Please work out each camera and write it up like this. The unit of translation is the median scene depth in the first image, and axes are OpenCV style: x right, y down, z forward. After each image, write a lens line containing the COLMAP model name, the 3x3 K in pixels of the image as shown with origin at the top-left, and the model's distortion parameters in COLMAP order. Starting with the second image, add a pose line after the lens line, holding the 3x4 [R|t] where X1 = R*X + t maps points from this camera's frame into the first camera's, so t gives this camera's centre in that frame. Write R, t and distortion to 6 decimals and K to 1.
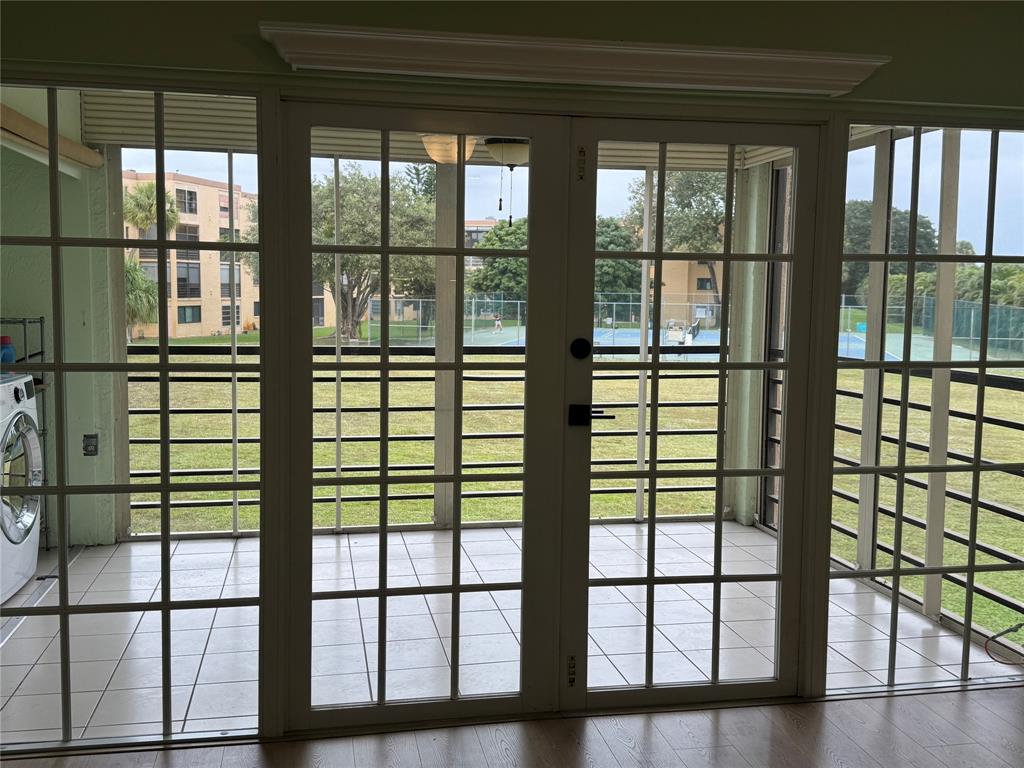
lens RADIAL K [[1002.1, 0, 513.4], [0, 1002.1, 383.6], [0, 0, 1]] dist [0.087944, 0.000000]
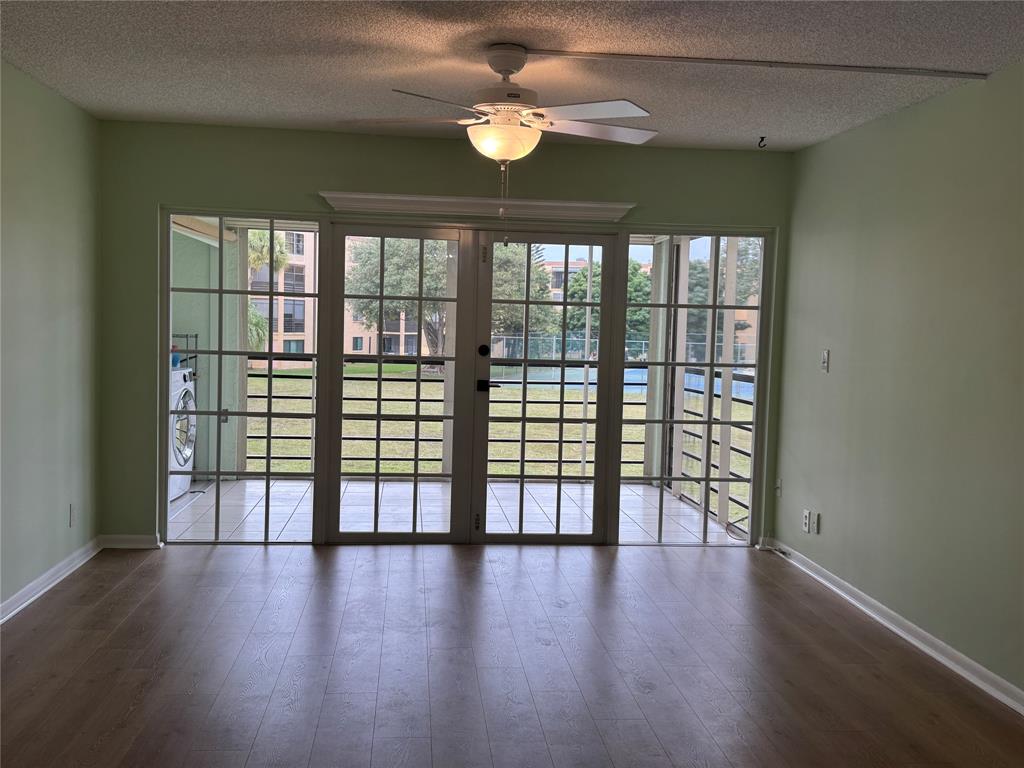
lens RADIAL K [[1002.1, 0, 542.4], [0, 1002.1, 382.9], [0, 0, 1]] dist [0.087944, 0.000000]
pose [[0.997510, 0.019213, -0.067857, 0.278896], [-0.021916, 0.998986, -0.039316, 0.090183], [0.067033, 0.040705, 0.996920, -0.801778]]
